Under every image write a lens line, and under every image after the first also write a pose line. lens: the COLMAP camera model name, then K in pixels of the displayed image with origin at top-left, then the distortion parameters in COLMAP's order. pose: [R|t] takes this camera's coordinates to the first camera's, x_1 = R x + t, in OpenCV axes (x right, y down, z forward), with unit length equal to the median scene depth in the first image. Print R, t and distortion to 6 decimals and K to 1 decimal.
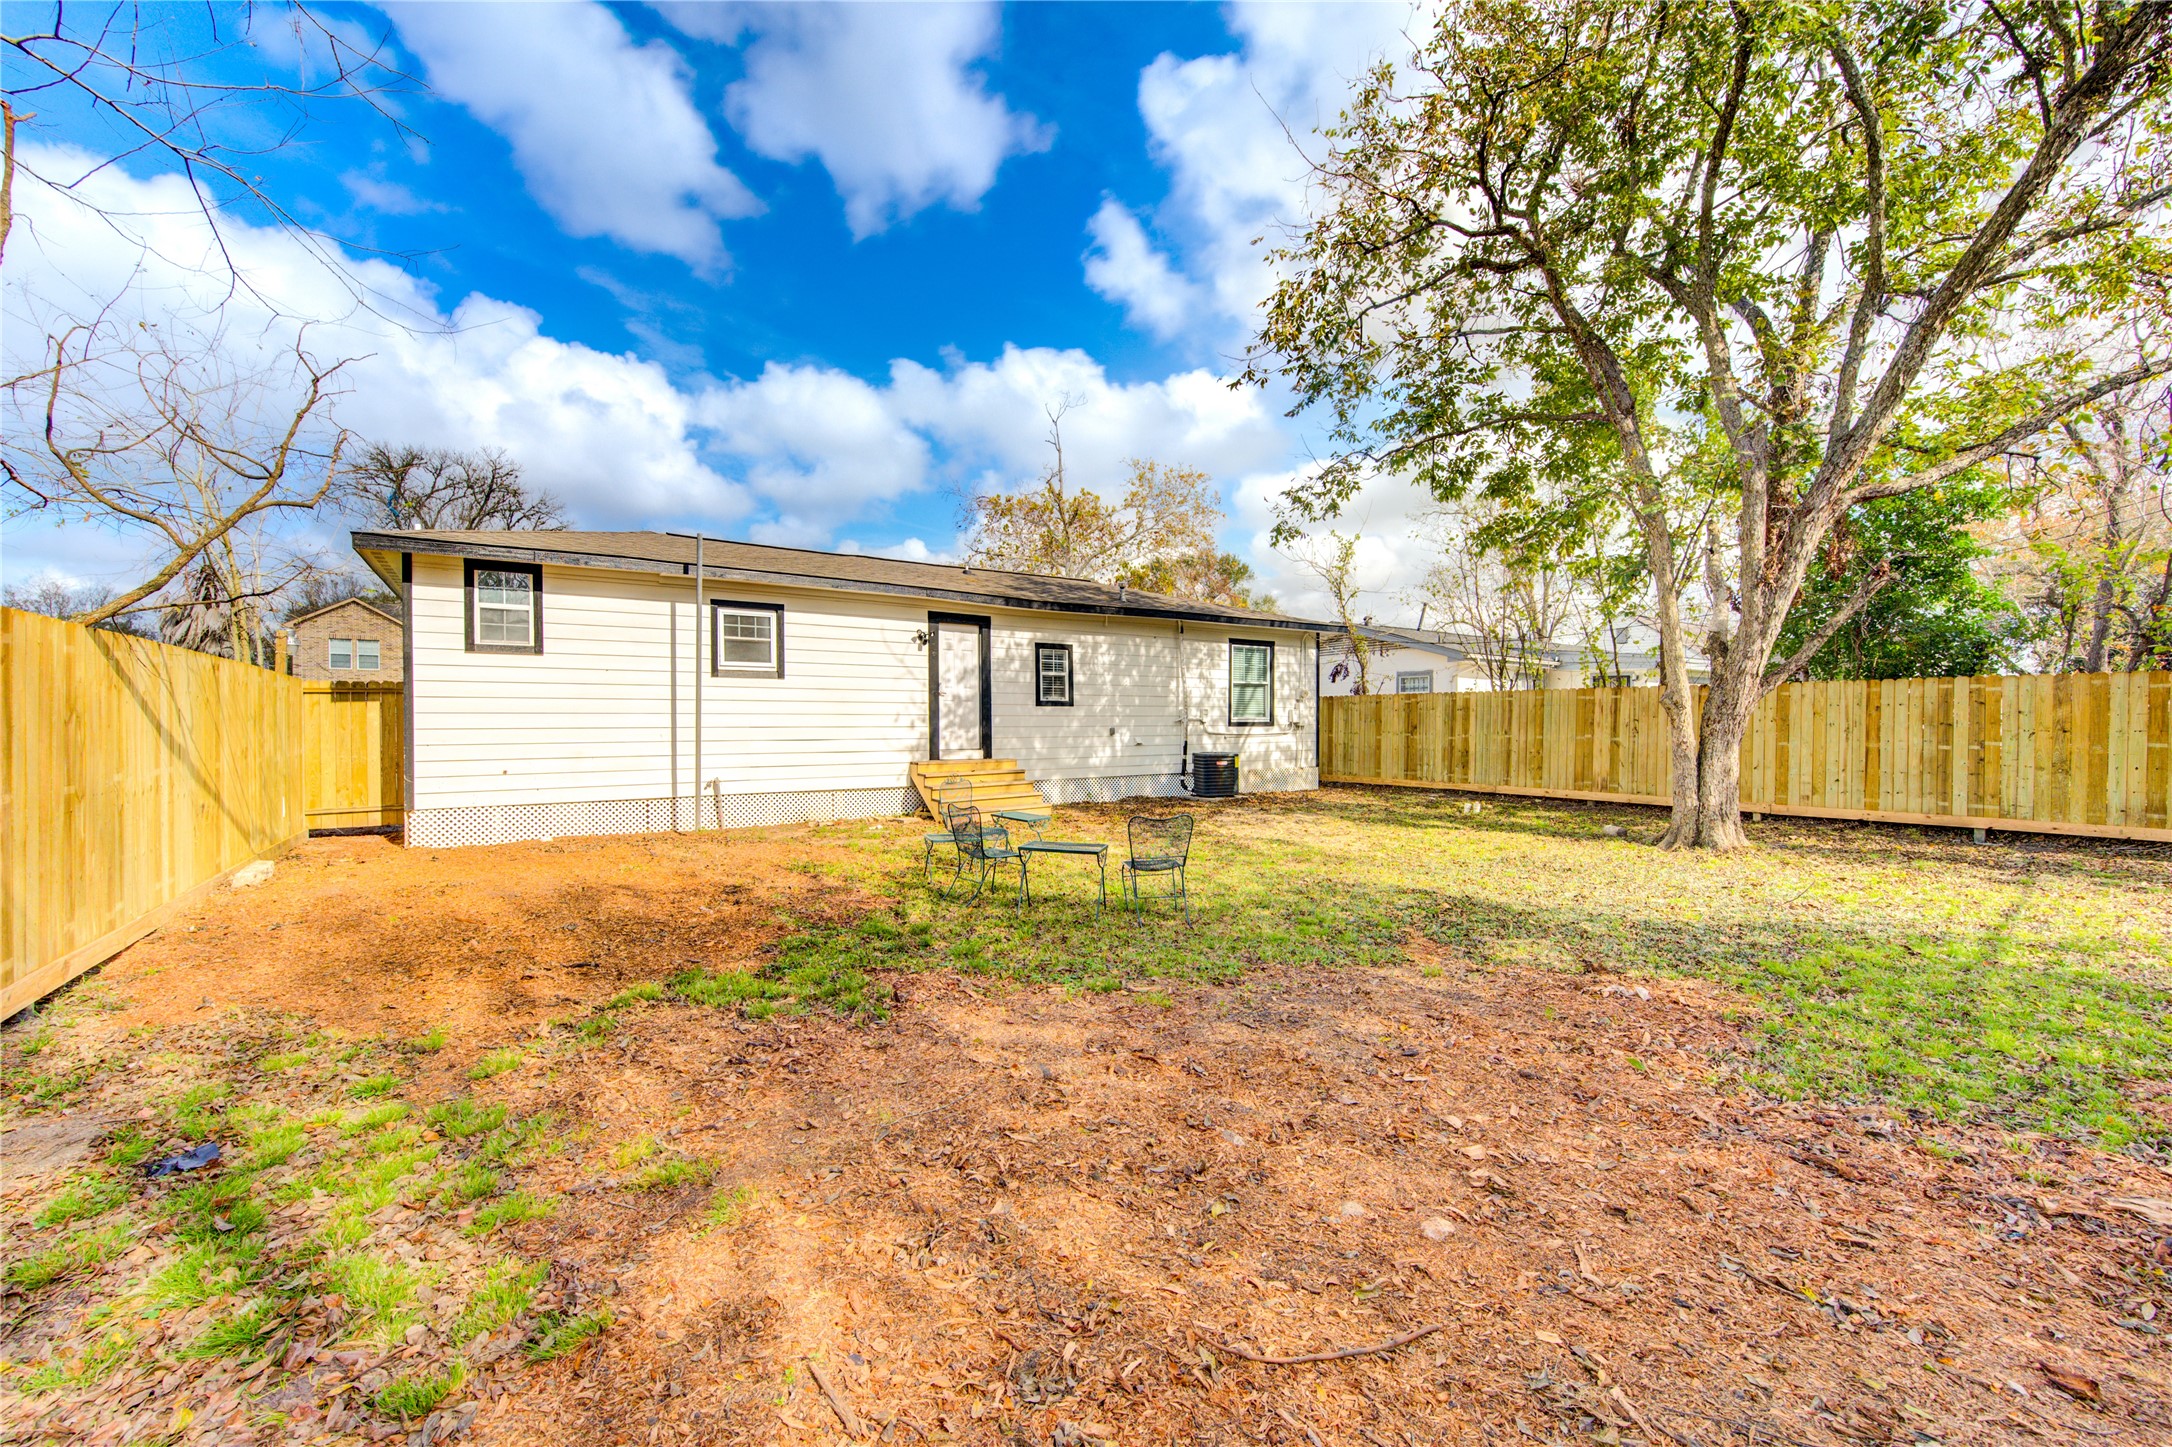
lens RADIAL K [[841.8, 0, 1099.2], [0, 841.8, 731.5], [0, 0, 1]] dist [0.002406, 0.000181]
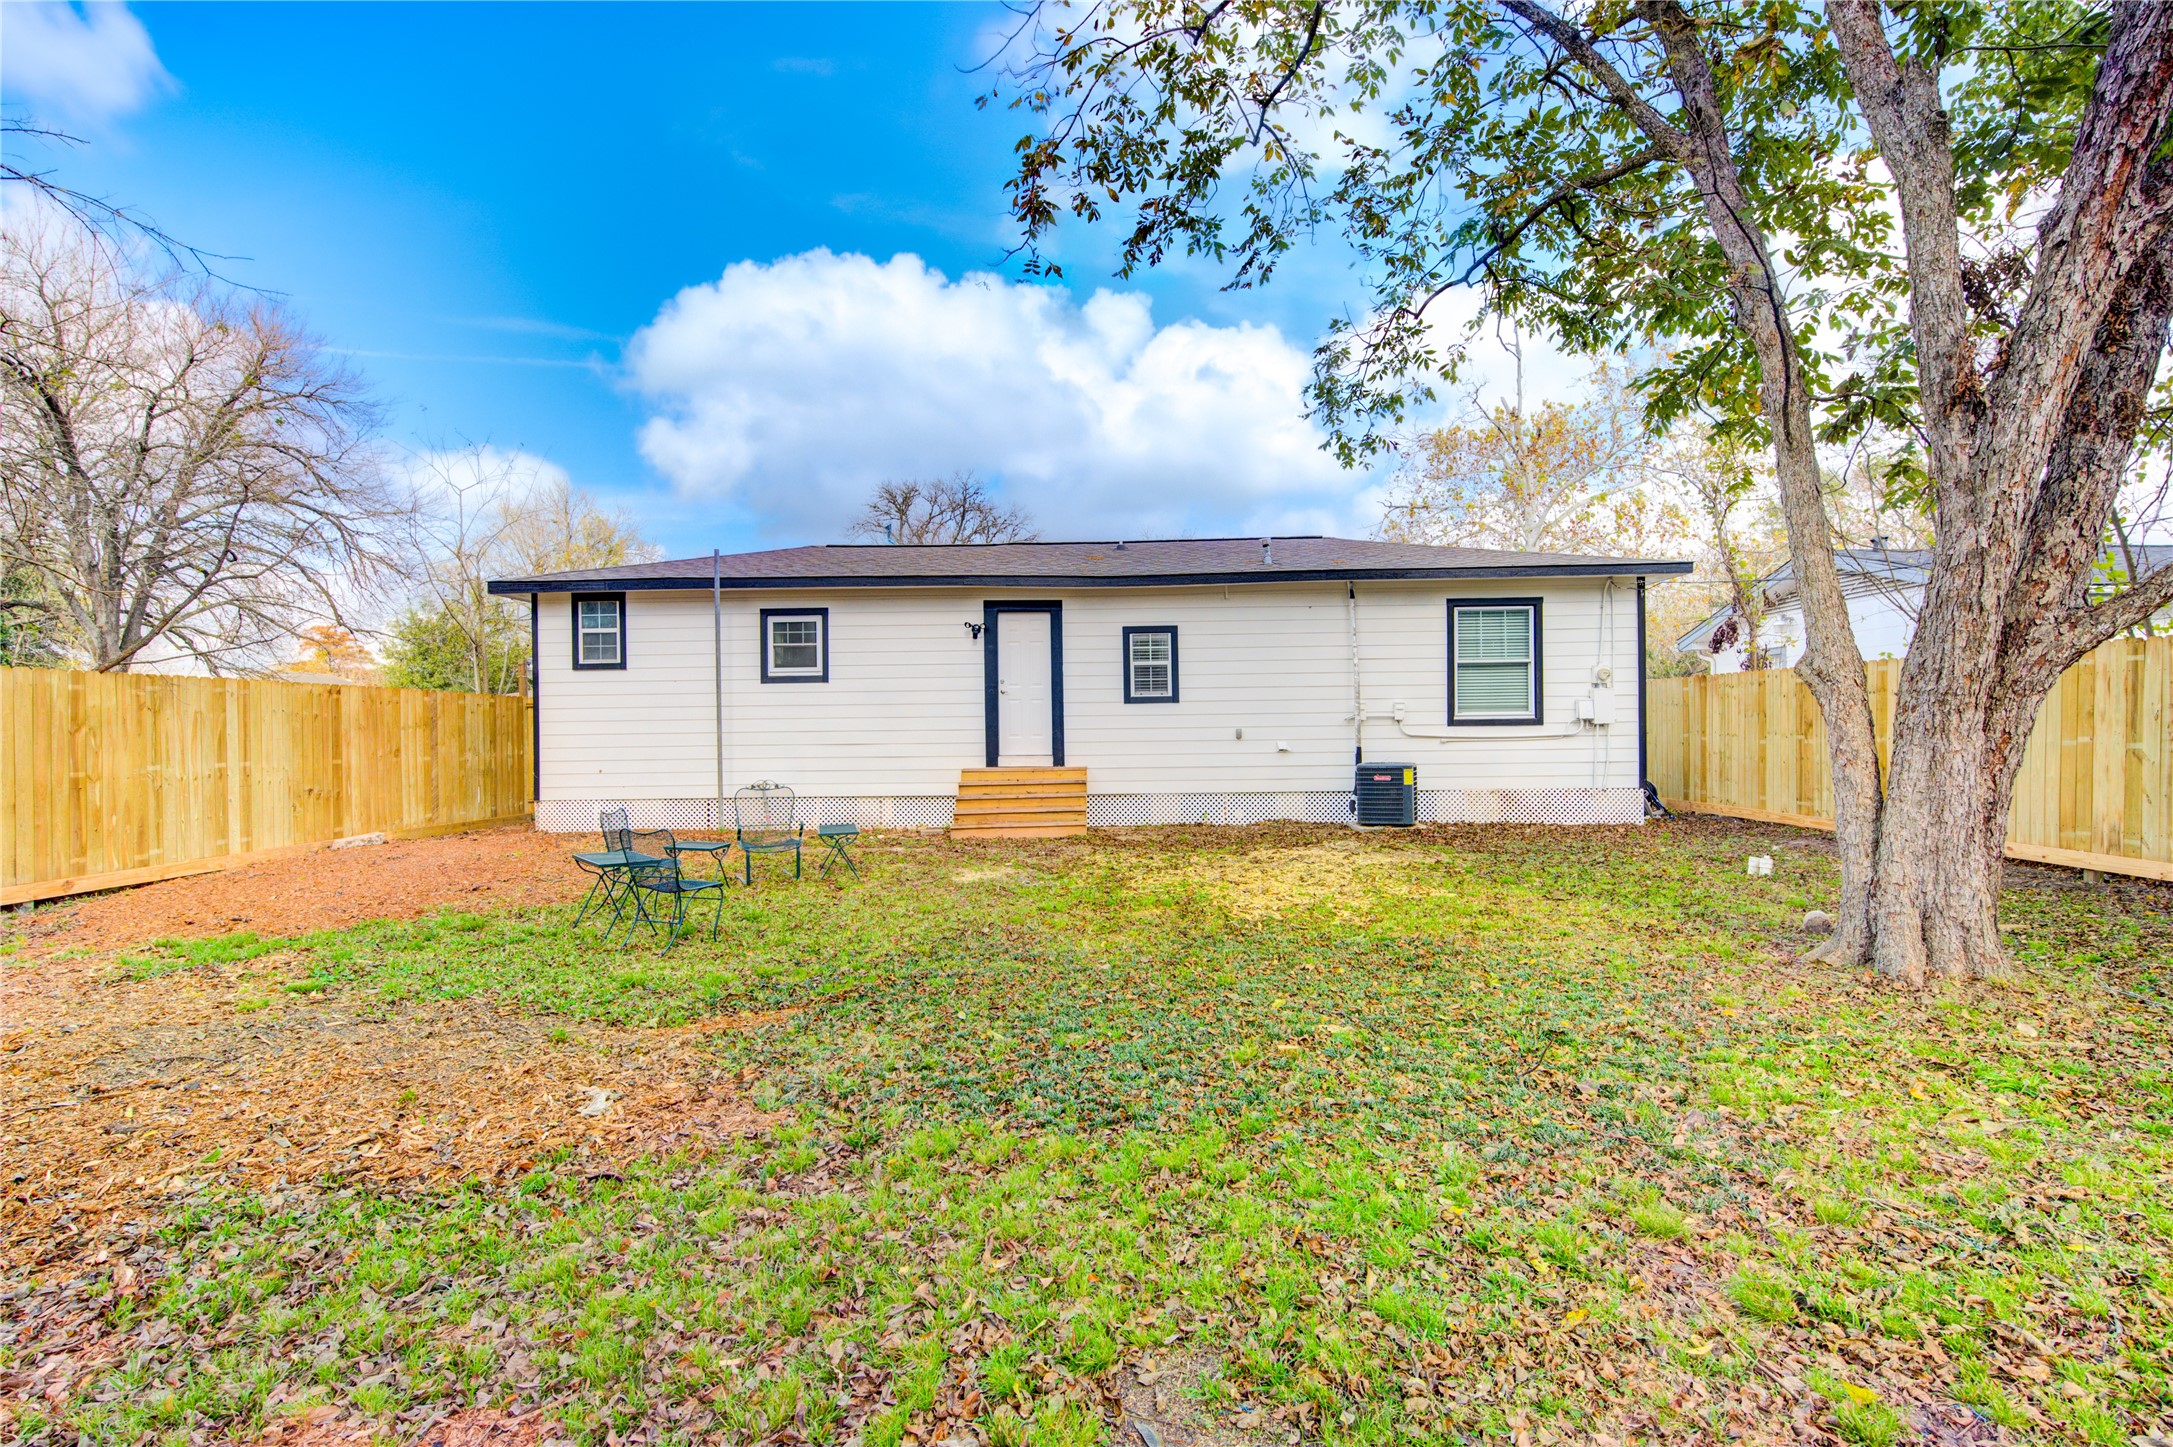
lens RADIAL K [[1001.7, 0, 1086.5], [0, 1001.7, 723.5], [0, 0, 1]] dist [0.001572, 0.000327]
pose [[0.811503, -0.010216, -0.584259, 0.486305], [0.004266, 0.999924, -0.011559, 0.000338], [0.584333, 0.006888, 0.811485, 0.192948]]
